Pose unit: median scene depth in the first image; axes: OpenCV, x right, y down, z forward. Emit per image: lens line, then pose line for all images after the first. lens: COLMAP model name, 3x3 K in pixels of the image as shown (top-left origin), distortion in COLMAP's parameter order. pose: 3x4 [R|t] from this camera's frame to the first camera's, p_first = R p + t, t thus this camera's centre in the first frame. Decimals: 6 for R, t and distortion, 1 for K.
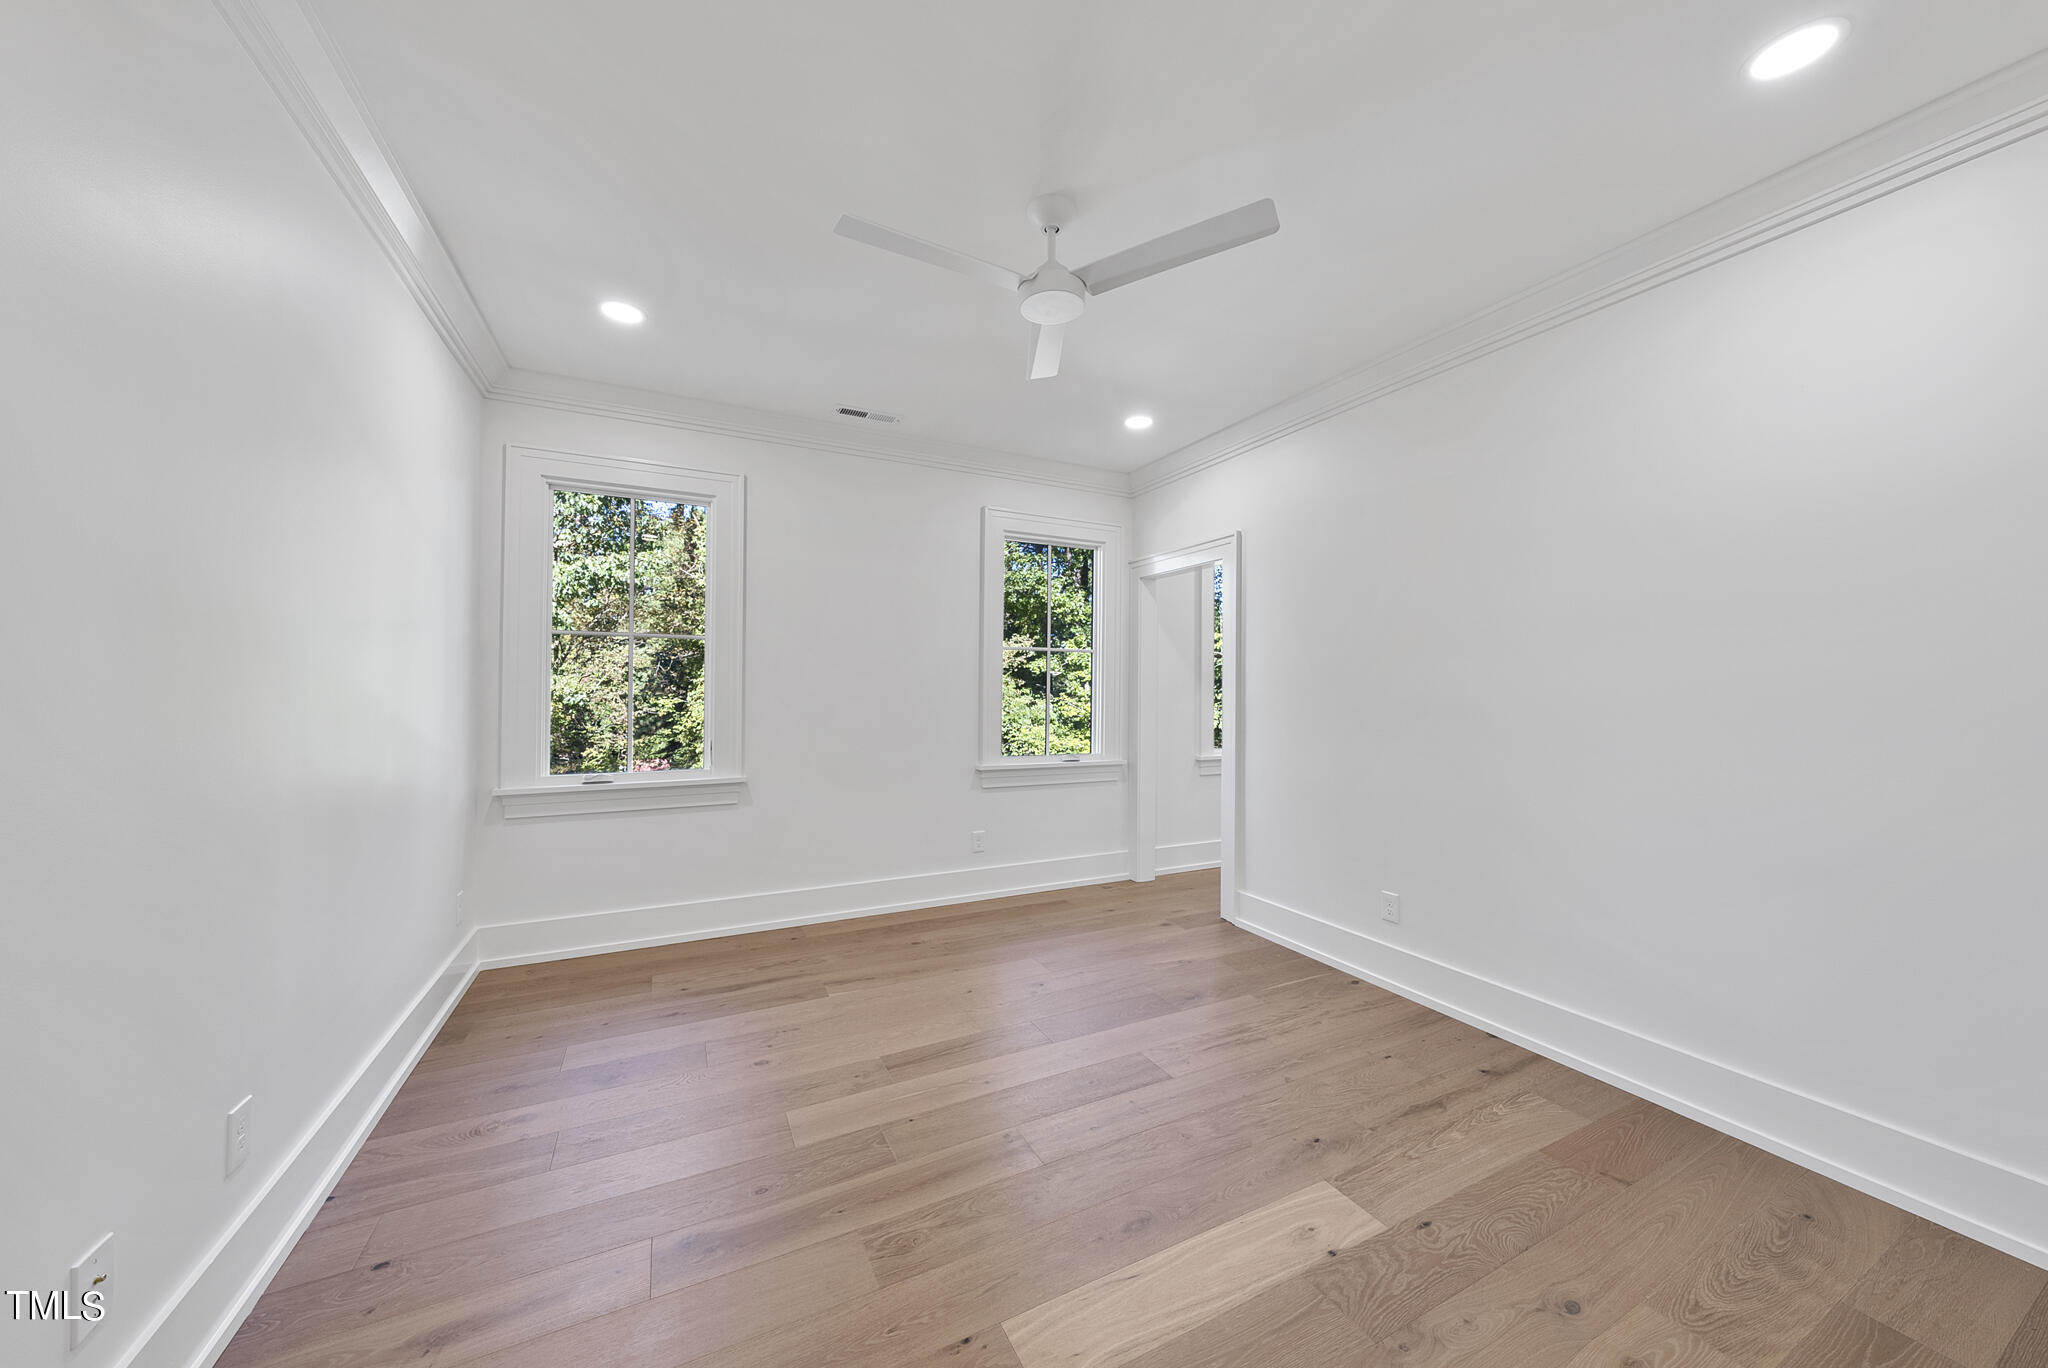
lens RADIAL K [[701.1, 0, 1027.0], [0, 701.1, 687.5], [0, 0, 1]] dist [-0.001110, 0.000287]
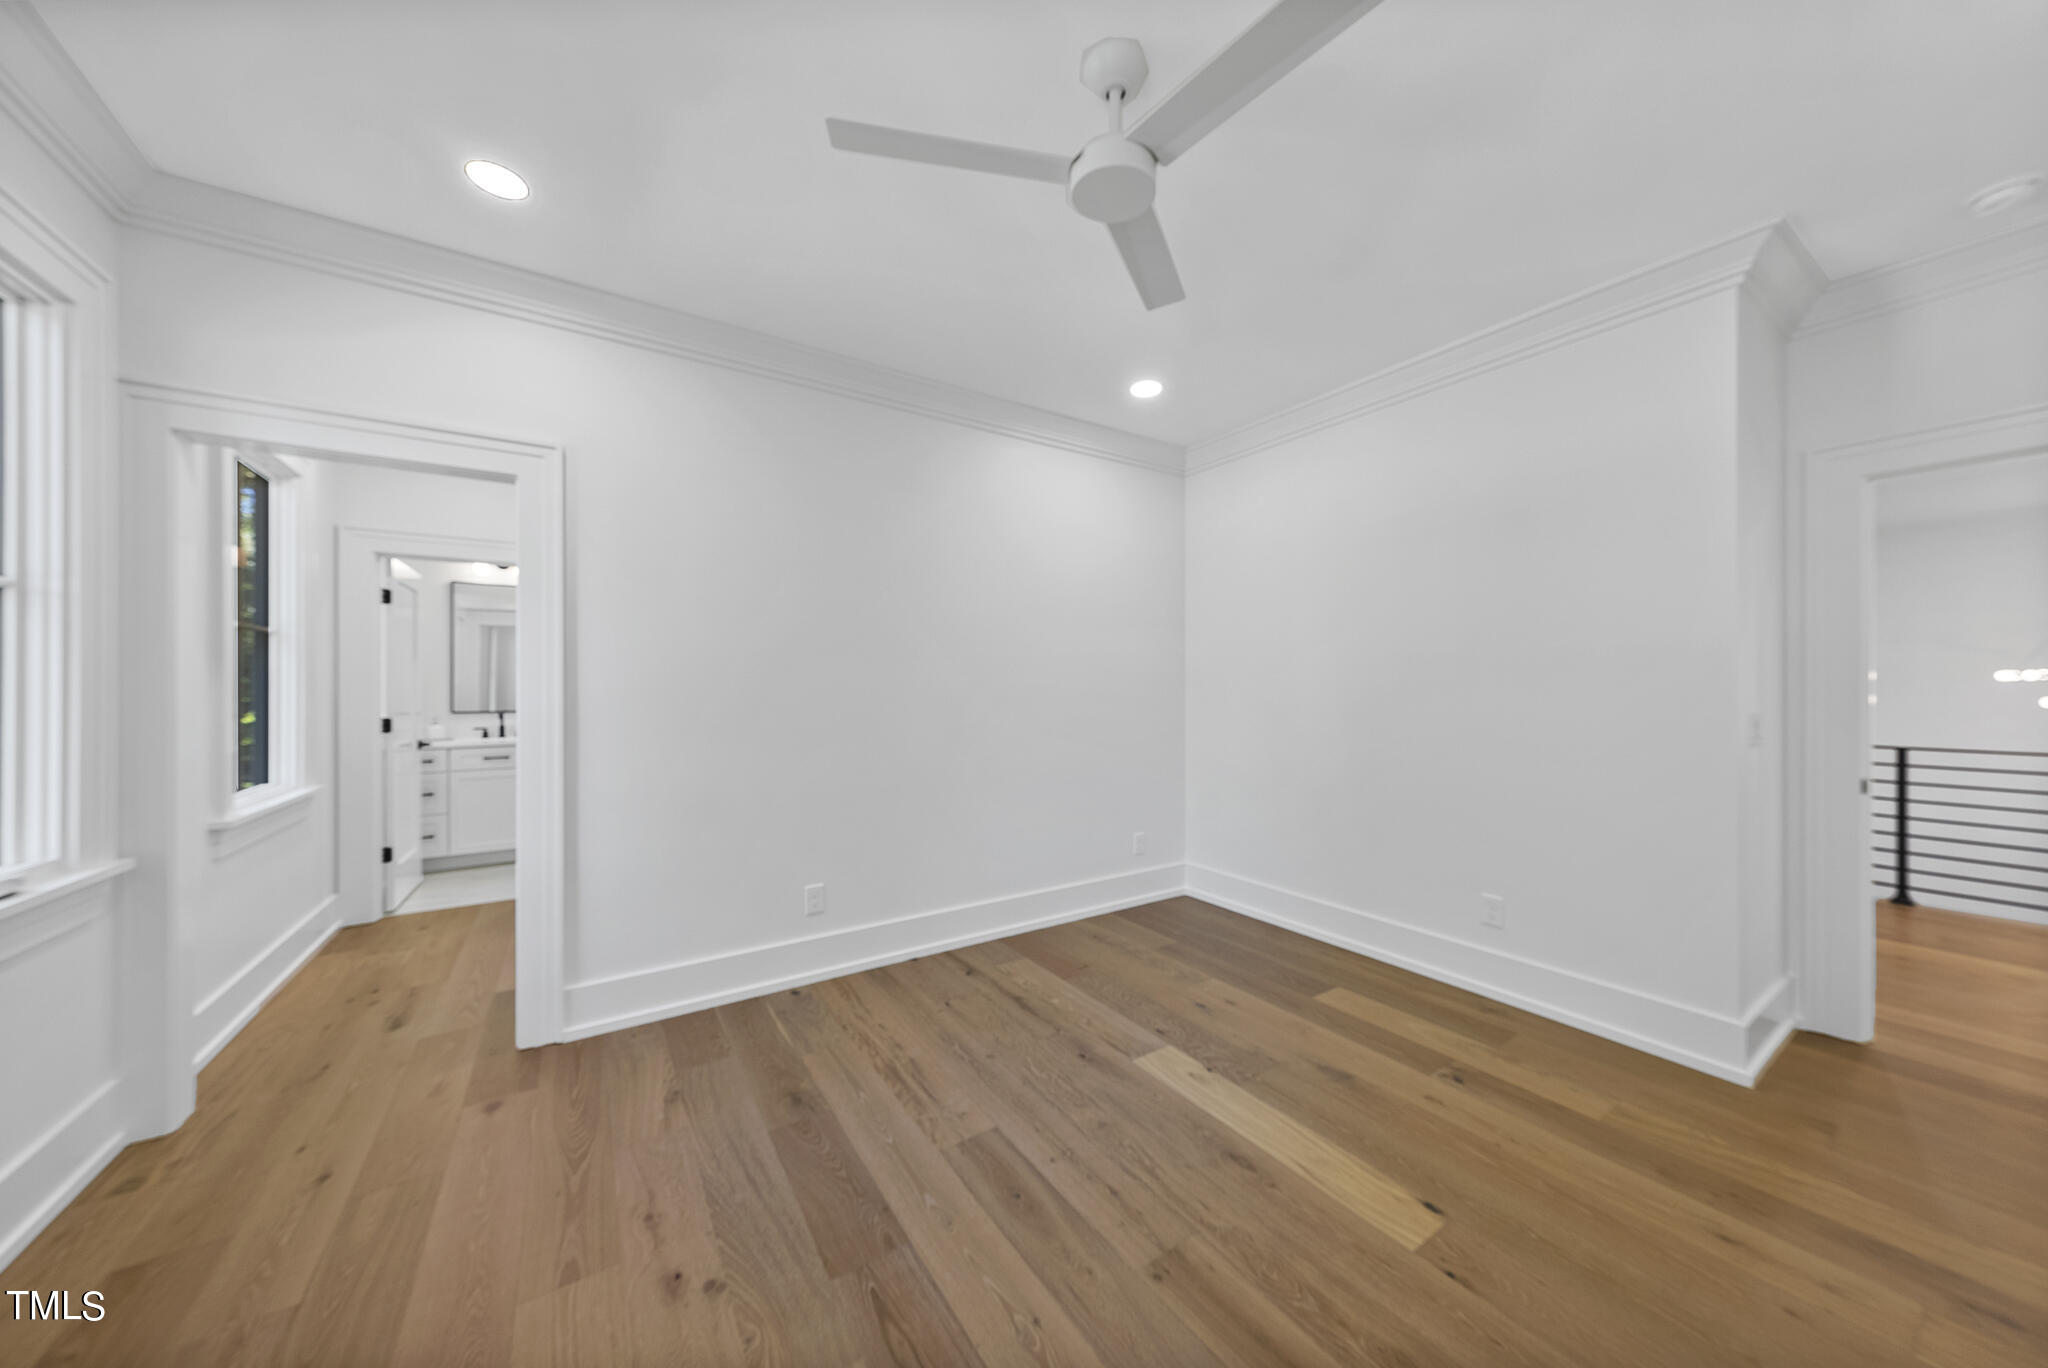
lens RADIAL K [[701.1, 0, 1016.7], [0, 701.1, 687.2], [0, 0, 1]] dist [-0.001110, 0.000287]
pose [[-0.100439, -0.010454, 0.994888, -0.658370], [0.011061, 0.999871, 0.011623, 0.007108], [-0.994882, 0.012172, -0.100310, 1.075481]]
